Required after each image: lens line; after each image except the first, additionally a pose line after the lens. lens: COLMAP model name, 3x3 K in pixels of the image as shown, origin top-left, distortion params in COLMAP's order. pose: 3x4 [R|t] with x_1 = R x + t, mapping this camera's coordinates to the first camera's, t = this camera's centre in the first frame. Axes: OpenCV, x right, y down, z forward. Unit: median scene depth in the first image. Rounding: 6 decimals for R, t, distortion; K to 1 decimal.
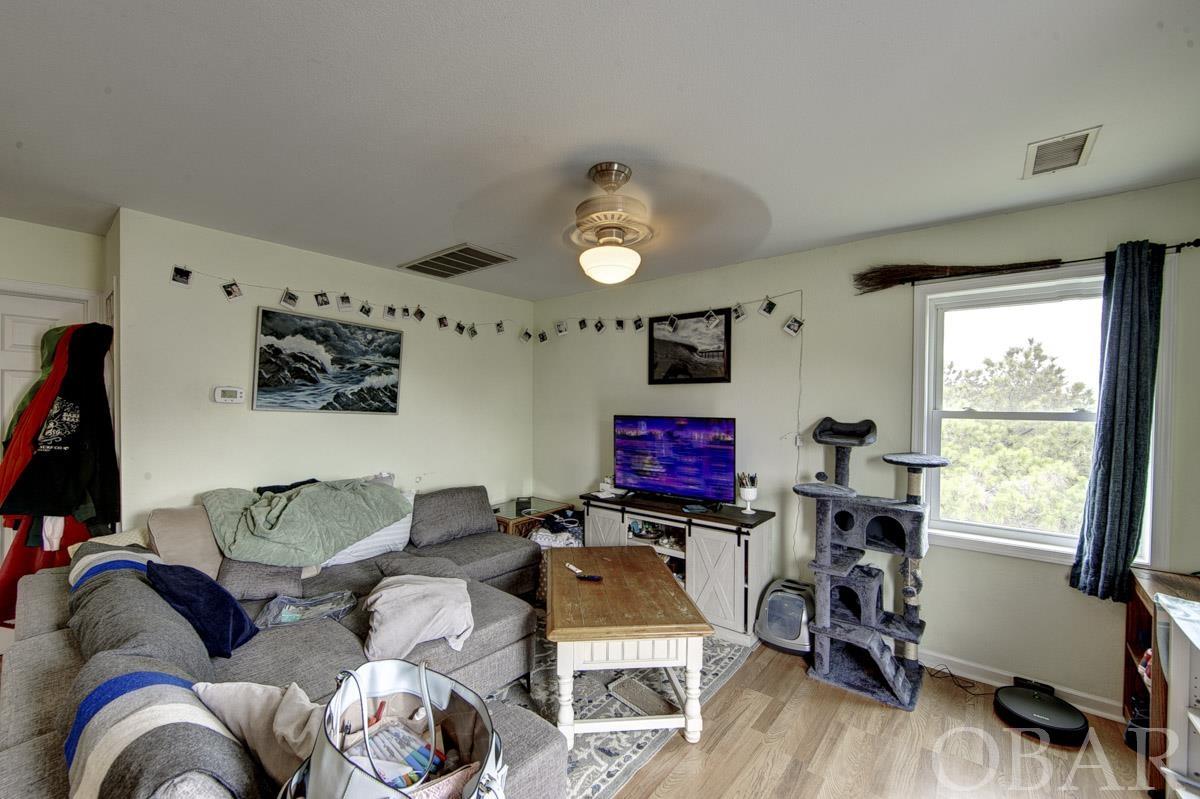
lens RADIAL K [[485.4, 0, 601.2], [0, 485.4, 406.2], [0, 0, 1]] dist [-0.000955, -0.000063]
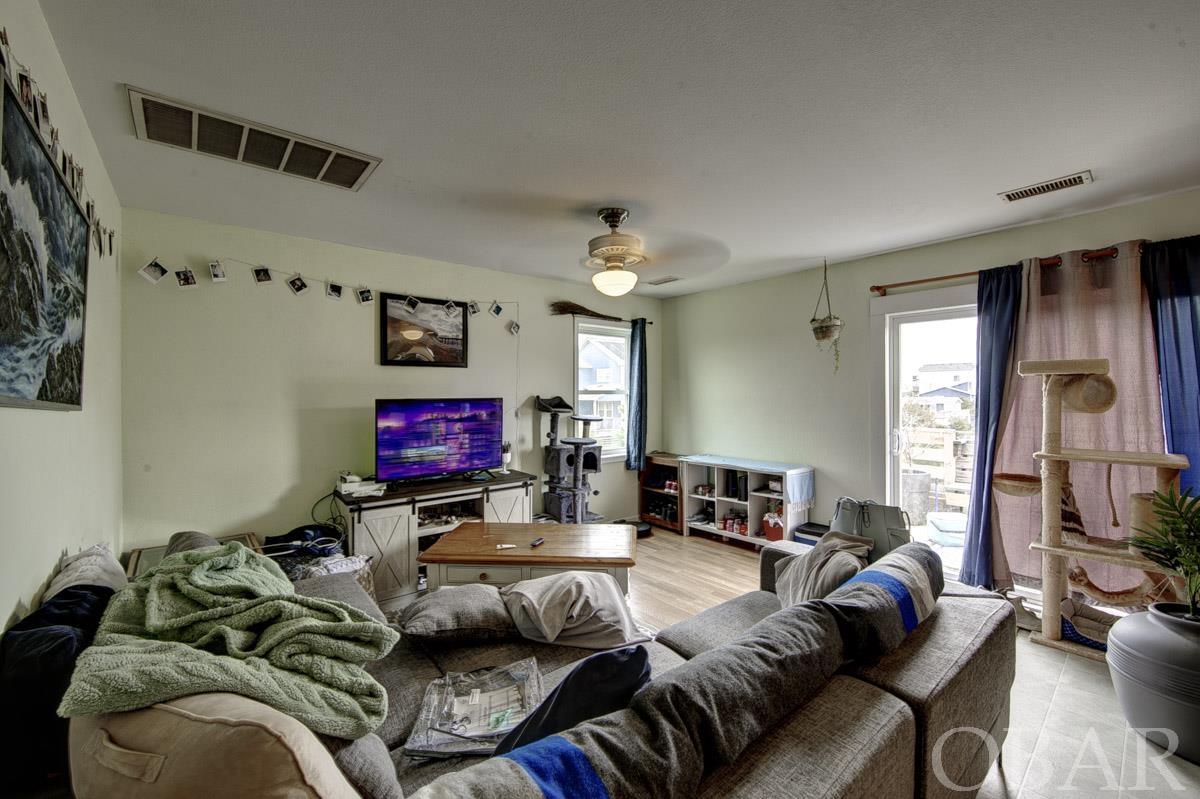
lens RADIAL K [[484.6, 0, 602.9], [0, 484.6, 390.2], [0, 0, 1]] dist [-0.000160, 0.000129]
pose [[0.187333, -0.012235, 0.982220, -0.798060], [0.002180, 0.999925, 0.012040, -0.008960], [-0.982294, -0.000114, 0.187346, 0.466814]]
